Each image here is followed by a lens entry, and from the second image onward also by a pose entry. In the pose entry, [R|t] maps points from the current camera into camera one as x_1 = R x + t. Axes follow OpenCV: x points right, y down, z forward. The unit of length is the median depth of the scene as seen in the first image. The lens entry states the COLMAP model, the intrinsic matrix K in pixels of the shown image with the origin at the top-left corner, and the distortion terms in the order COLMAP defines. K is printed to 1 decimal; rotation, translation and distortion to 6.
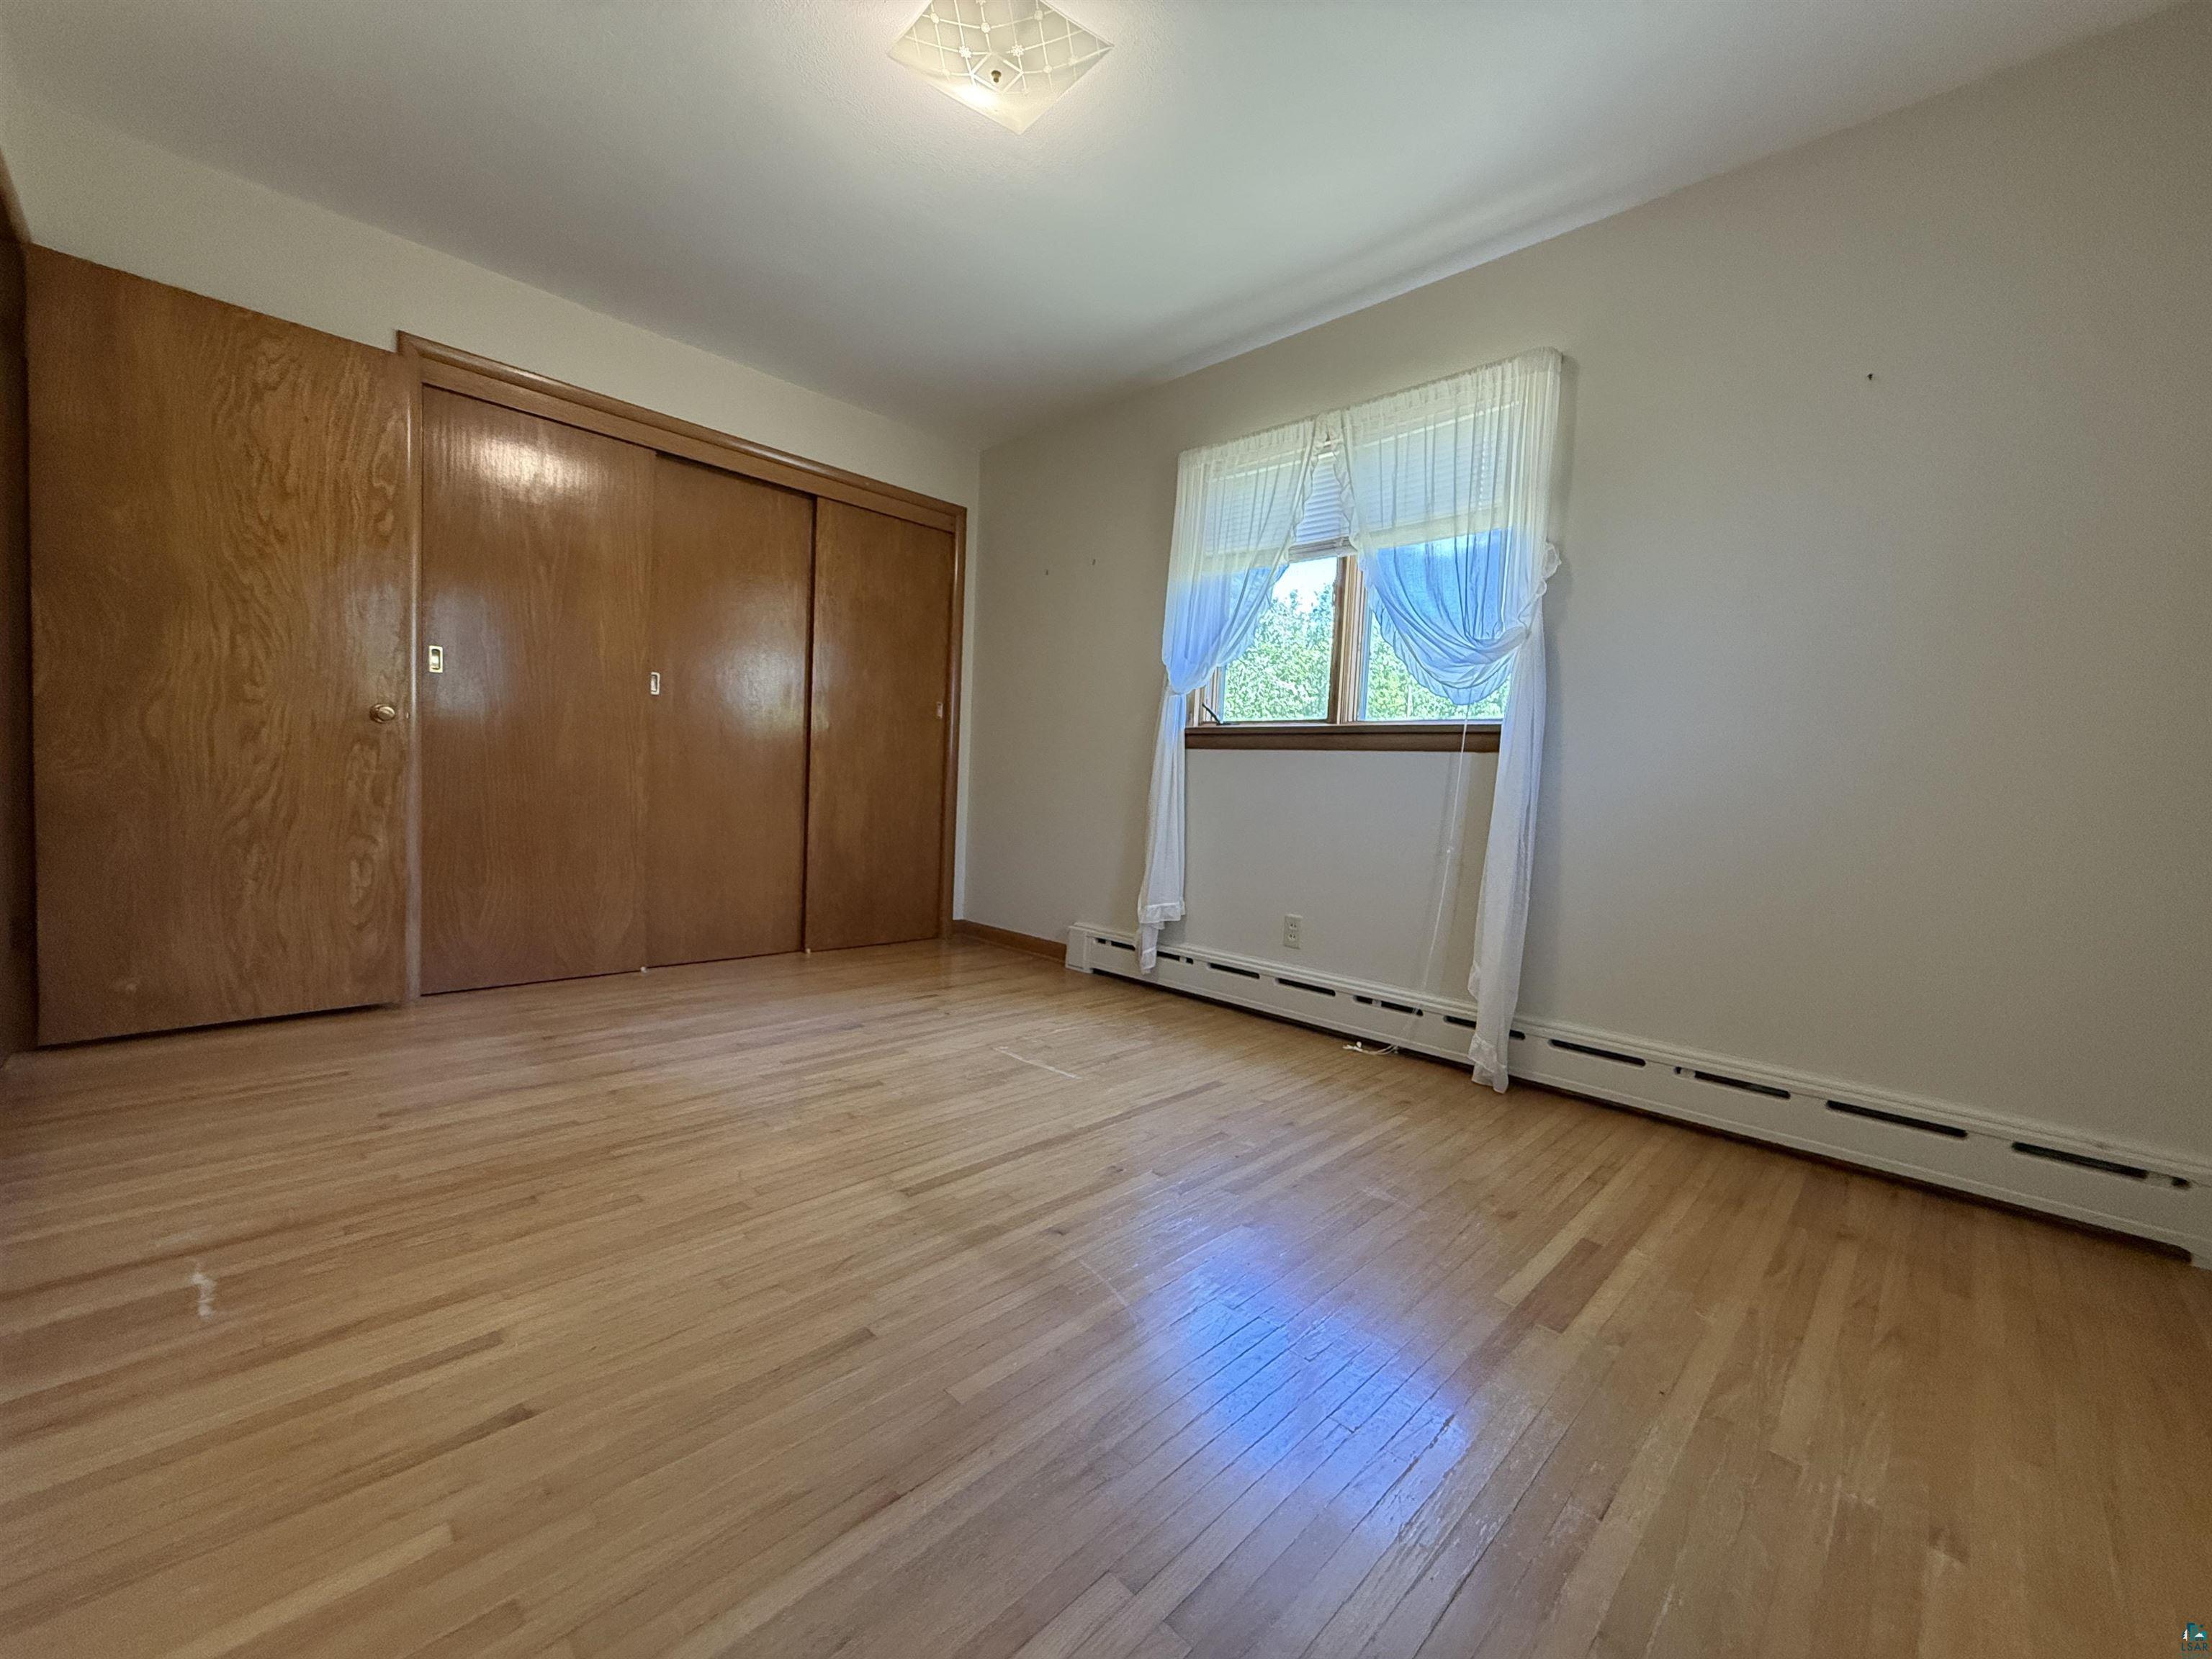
lens RADIAL K [[883.6, 0, 1100.3], [0, 883.6, 831.9], [0, 0, 1]] dist [-0.000467, -0.000035]
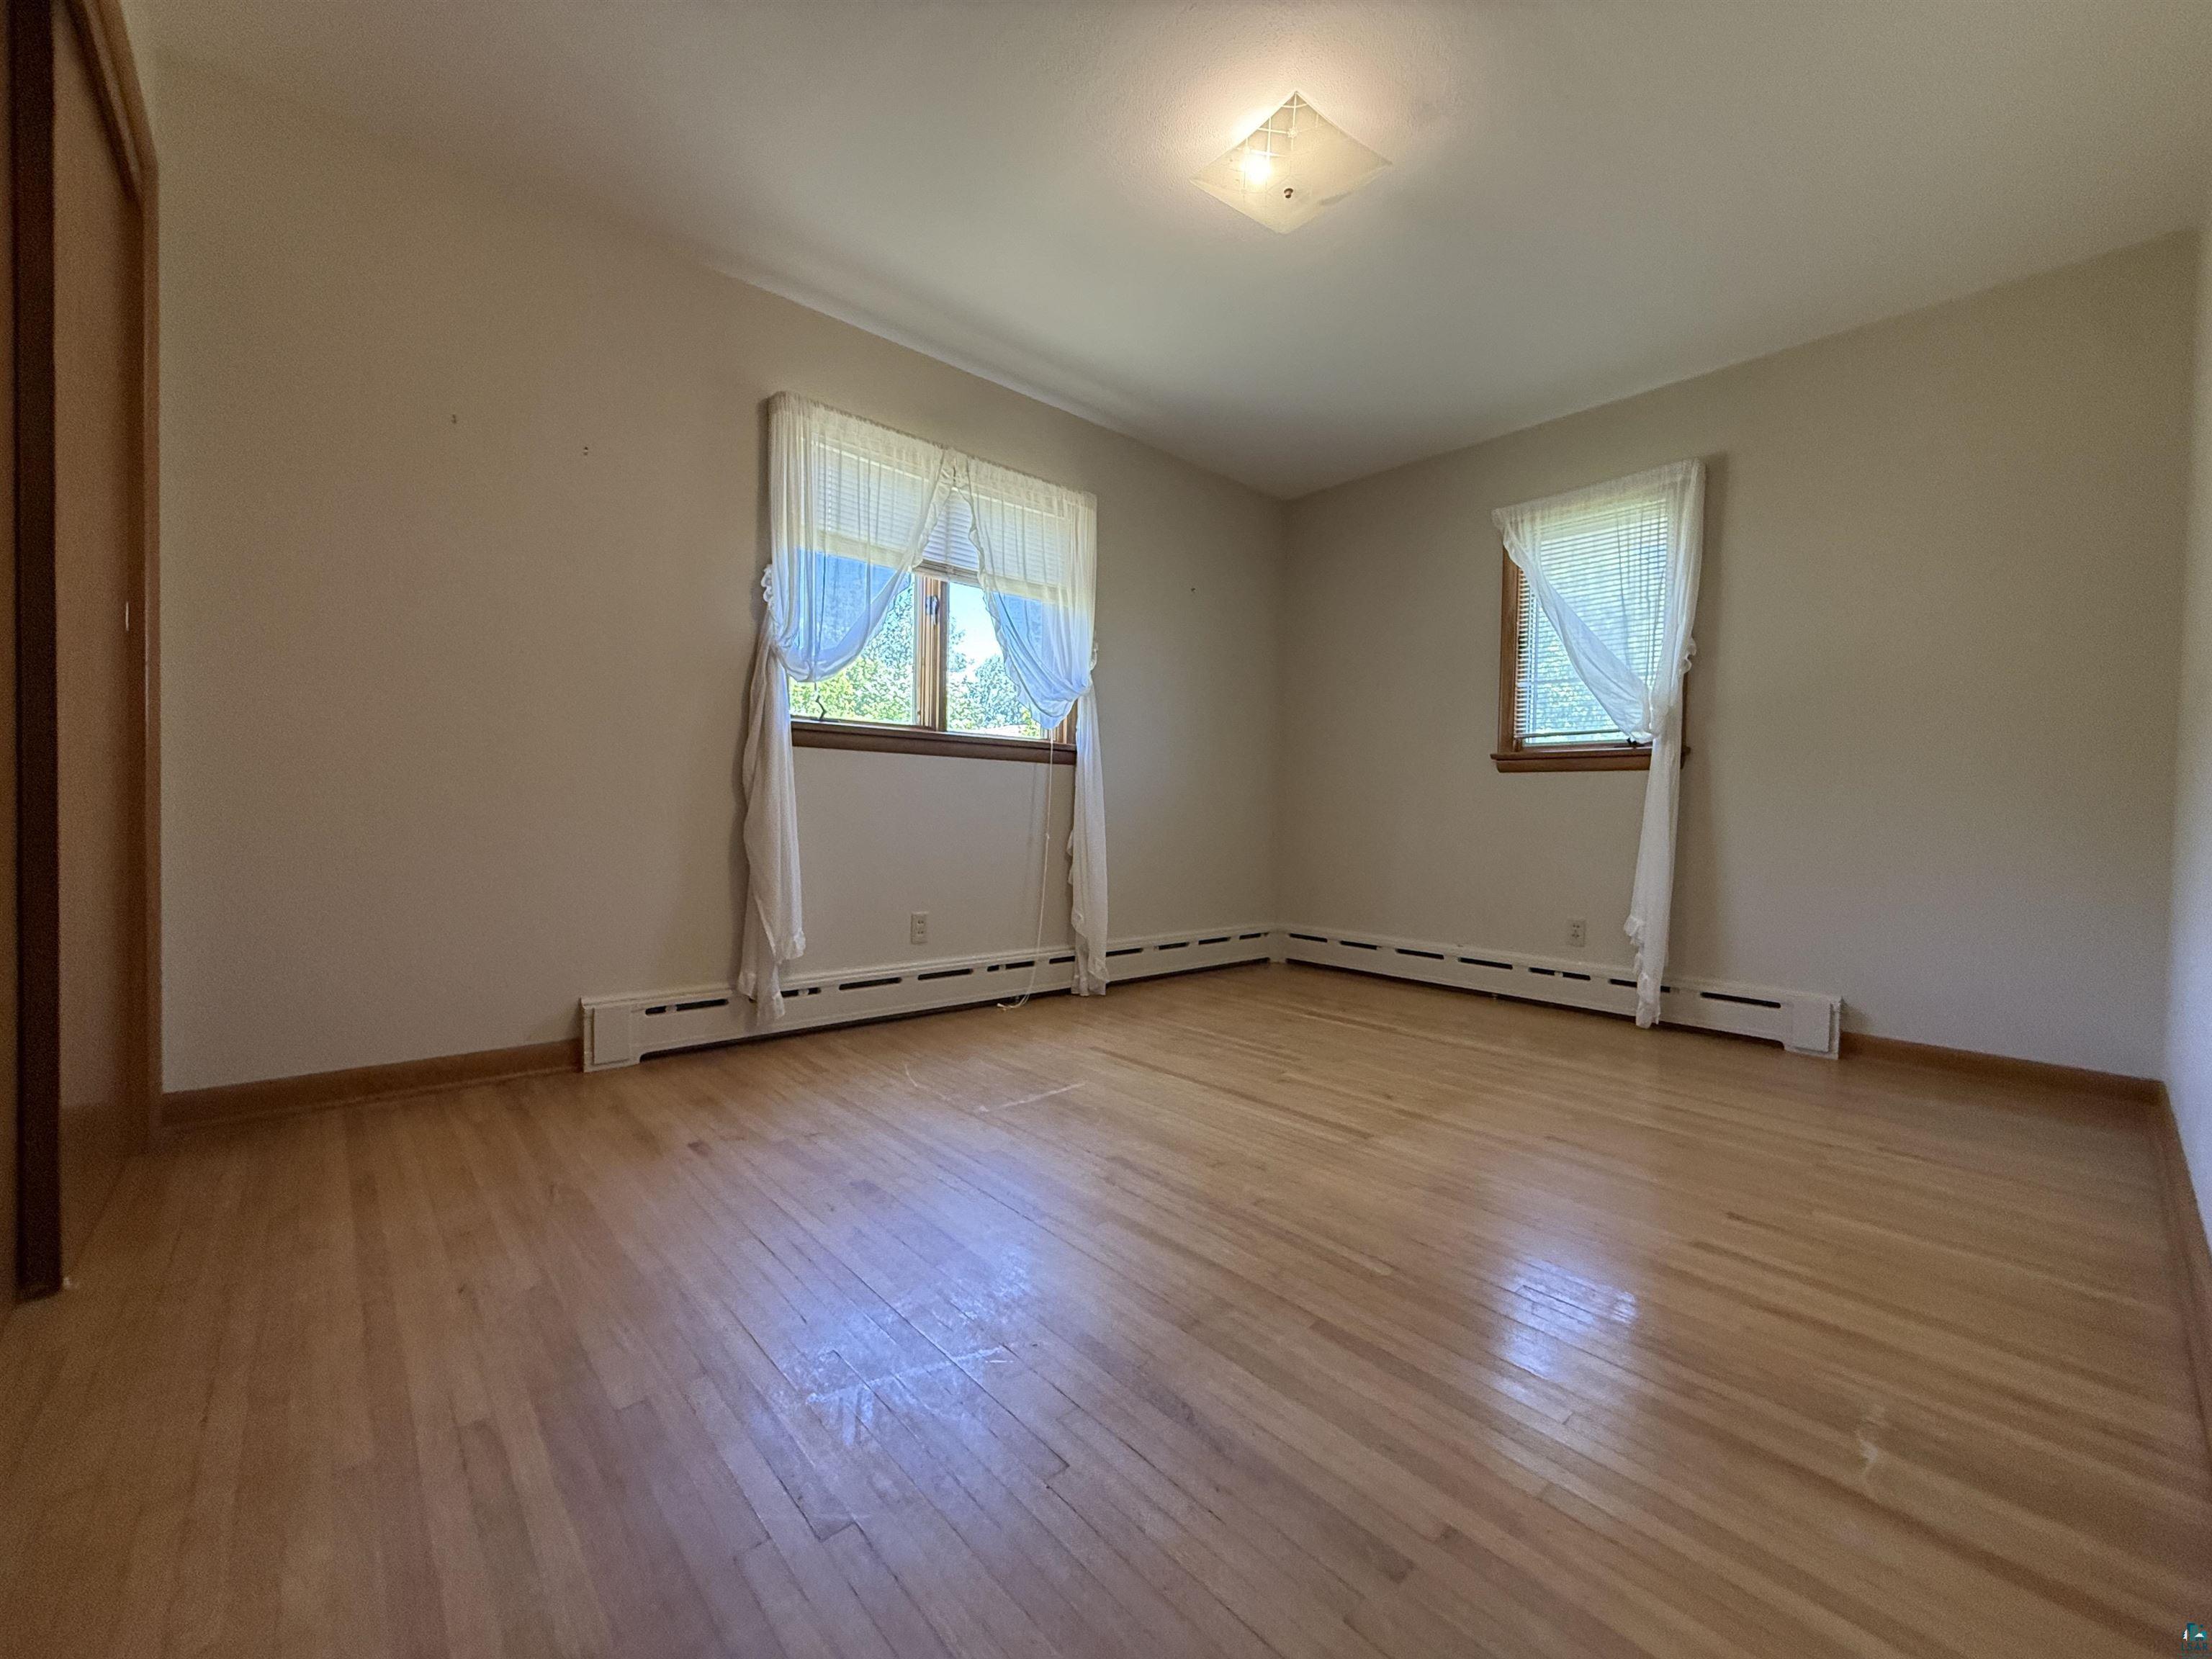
lens RADIAL K [[883.6, 0, 1101.7], [0, 883.6, 830.3], [0, 0, 1]] dist [-0.000467, -0.000035]
pose [[0.062811, -0.063354, 0.996013, -0.917880], [0.042795, 0.997236, 0.060733, -0.065327], [-0.997107, 0.038810, 0.065349, 0.814213]]
